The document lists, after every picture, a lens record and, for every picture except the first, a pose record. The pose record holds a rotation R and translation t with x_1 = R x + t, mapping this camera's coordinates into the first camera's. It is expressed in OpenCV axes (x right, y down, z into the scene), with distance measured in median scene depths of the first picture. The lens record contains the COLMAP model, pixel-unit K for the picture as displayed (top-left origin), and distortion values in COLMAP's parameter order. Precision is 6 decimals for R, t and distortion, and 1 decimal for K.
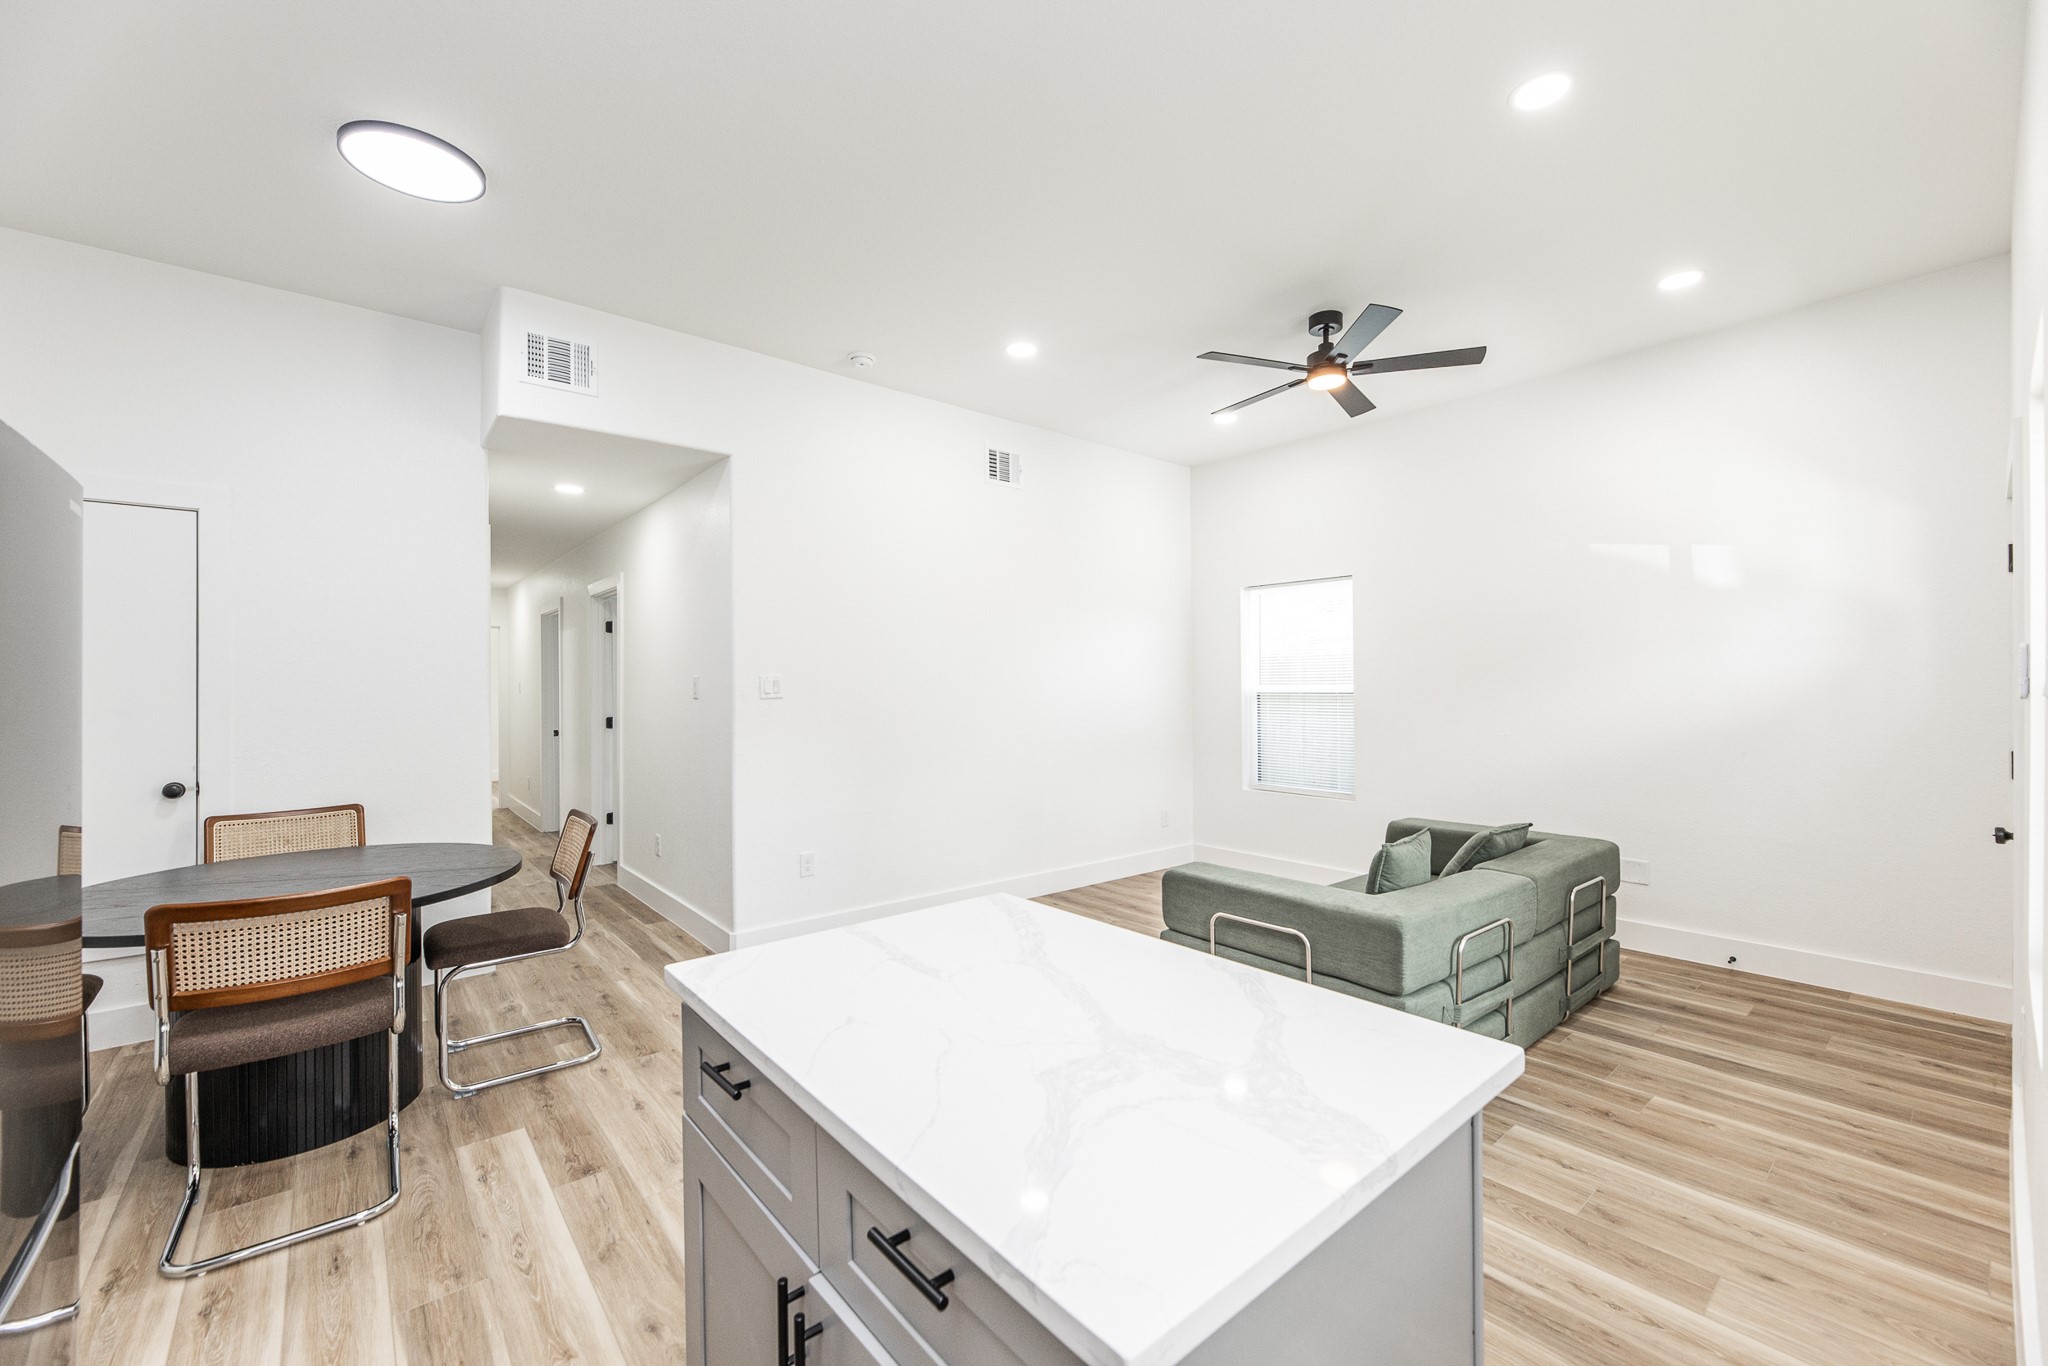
lens RADIAL K [[821.8, 0, 1031.6], [0, 821.8, 683.3], [0, 0, 1]] dist [-0.002532, 0.000269]
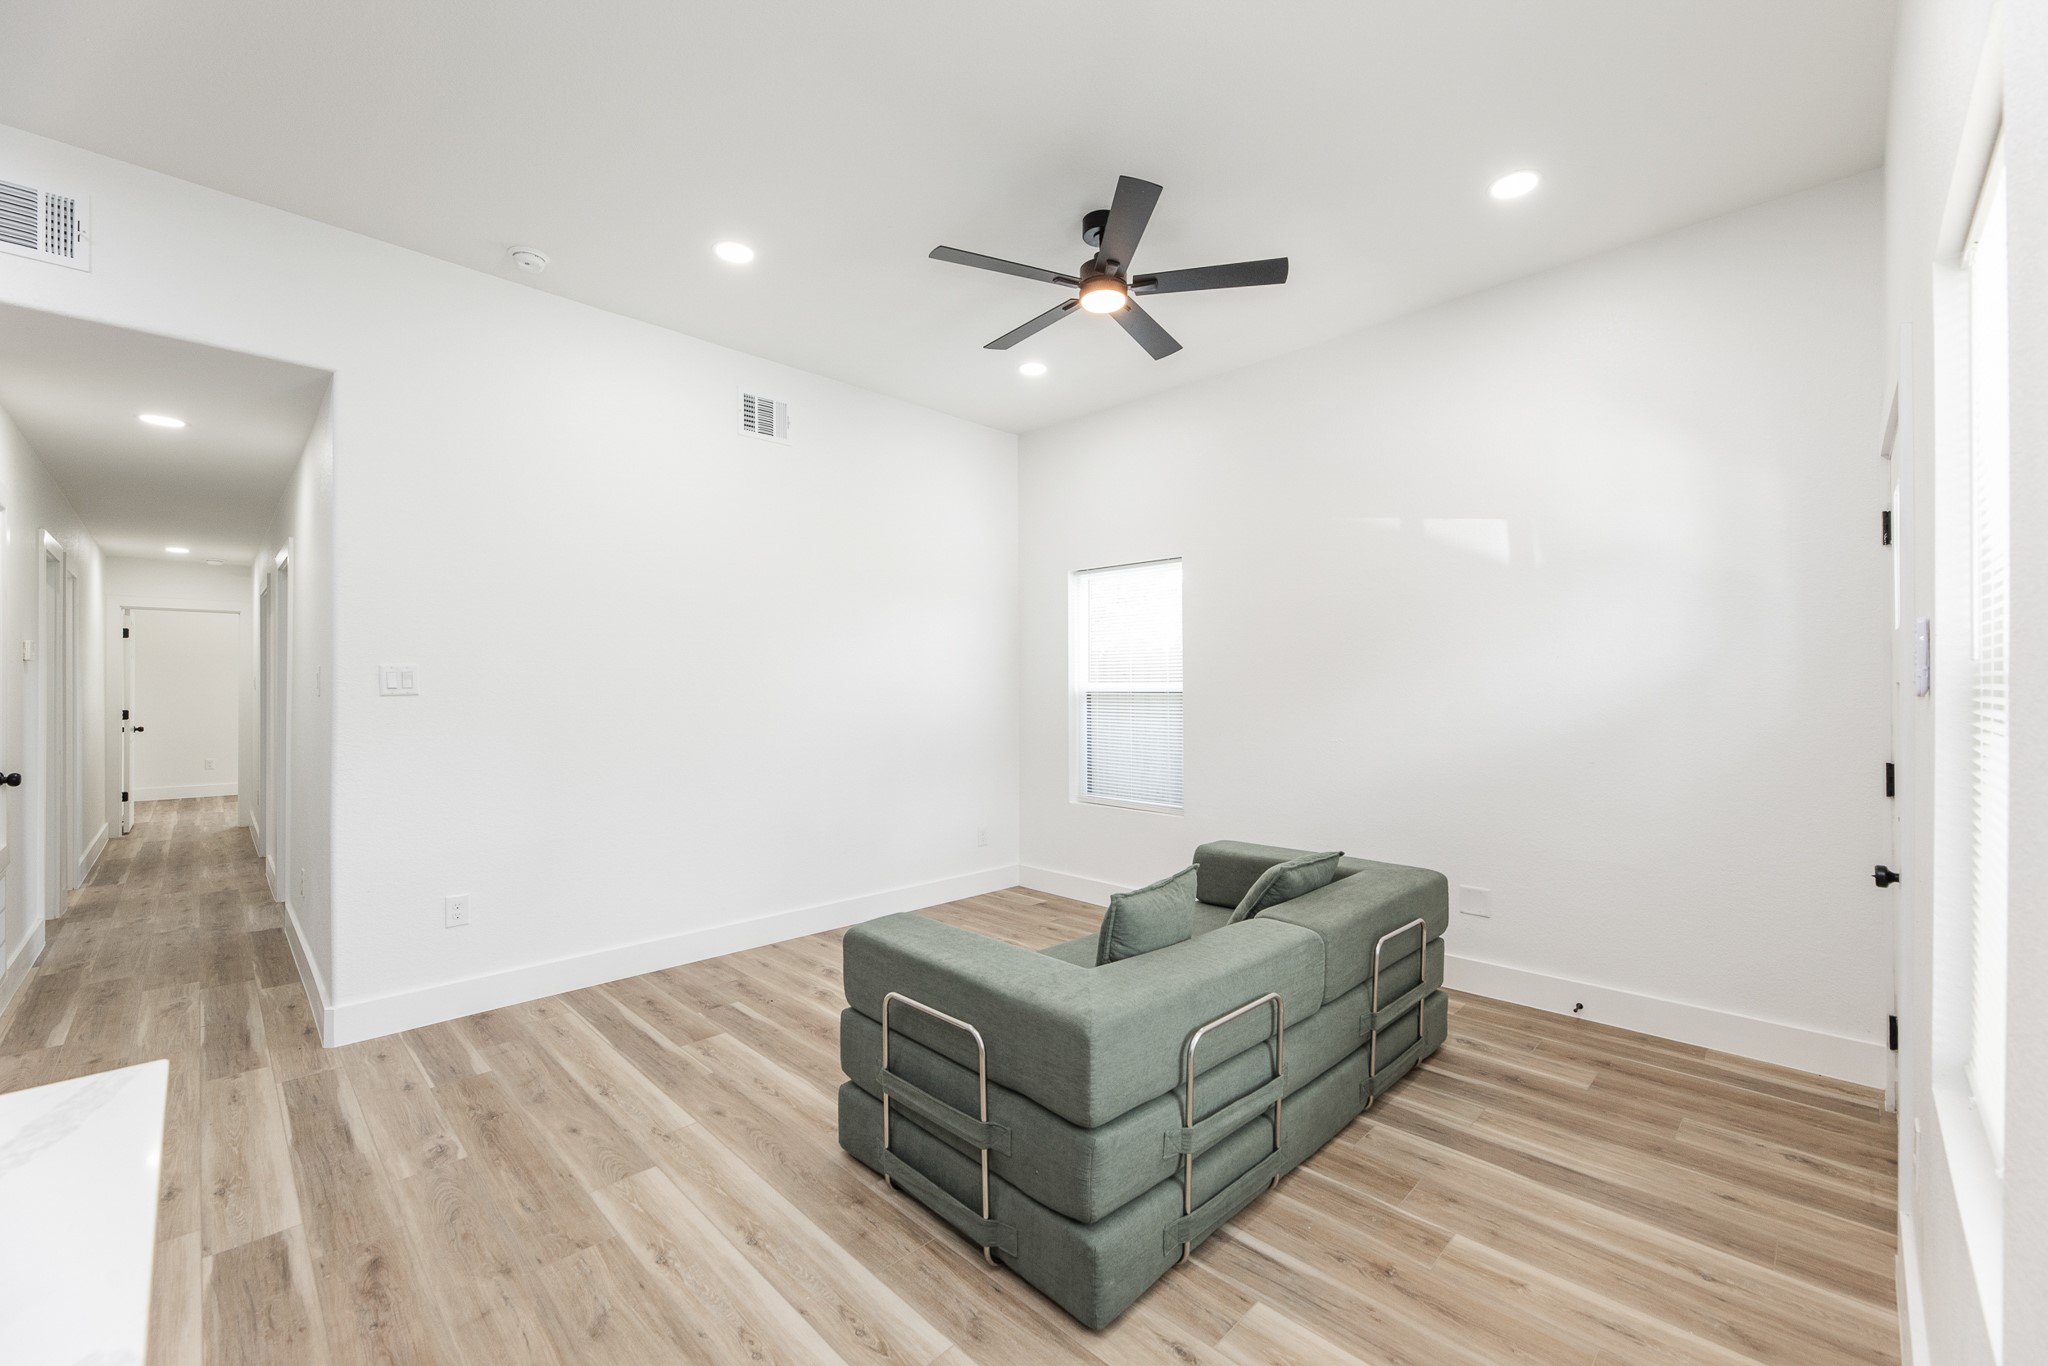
lens RADIAL K [[821.8, 0, 1032.9], [0, 821.8, 683.0], [0, 0, 1]] dist [-0.002532, 0.000269]
pose [[0.996046, 0.004596, 0.088720, 0.241225], [-0.004357, 0.999986, -0.002889, 0.008259], [-0.088732, 0.002491, 0.996052, 0.229214]]
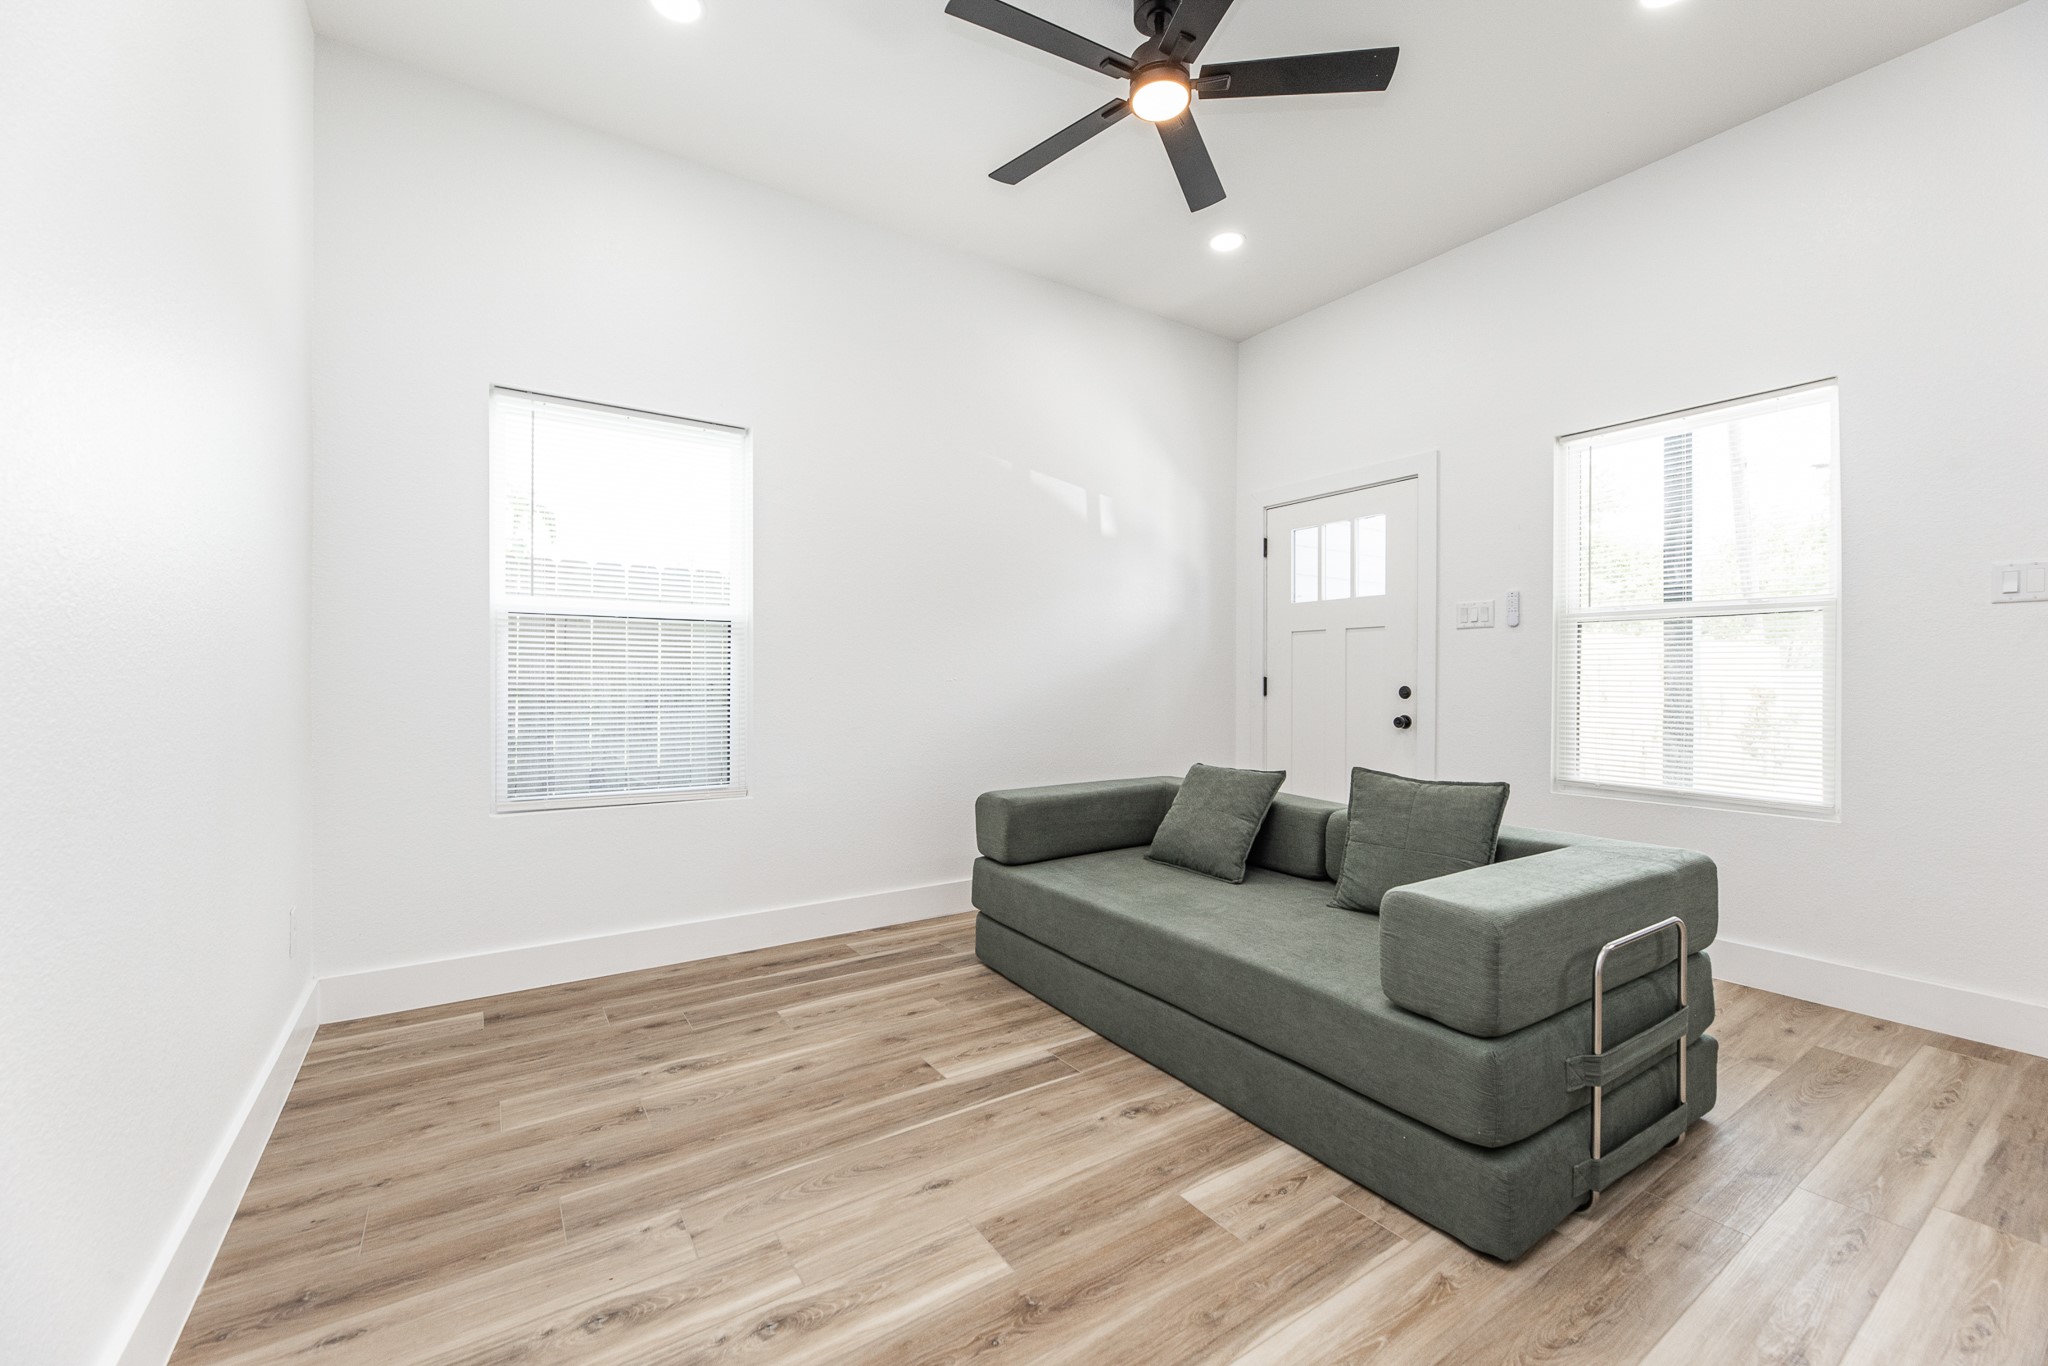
lens RADIAL K [[821.8, 0, 1037.3], [0, 821.8, 684.7], [0, 0, 1]] dist [-0.002532, 0.000269]
pose [[0.106689, 0.002738, 0.994289, -0.300777], [-0.006065, 0.999979, -0.002103, 0.091474], [-0.994274, -0.005806, 0.106703, 1.111555]]
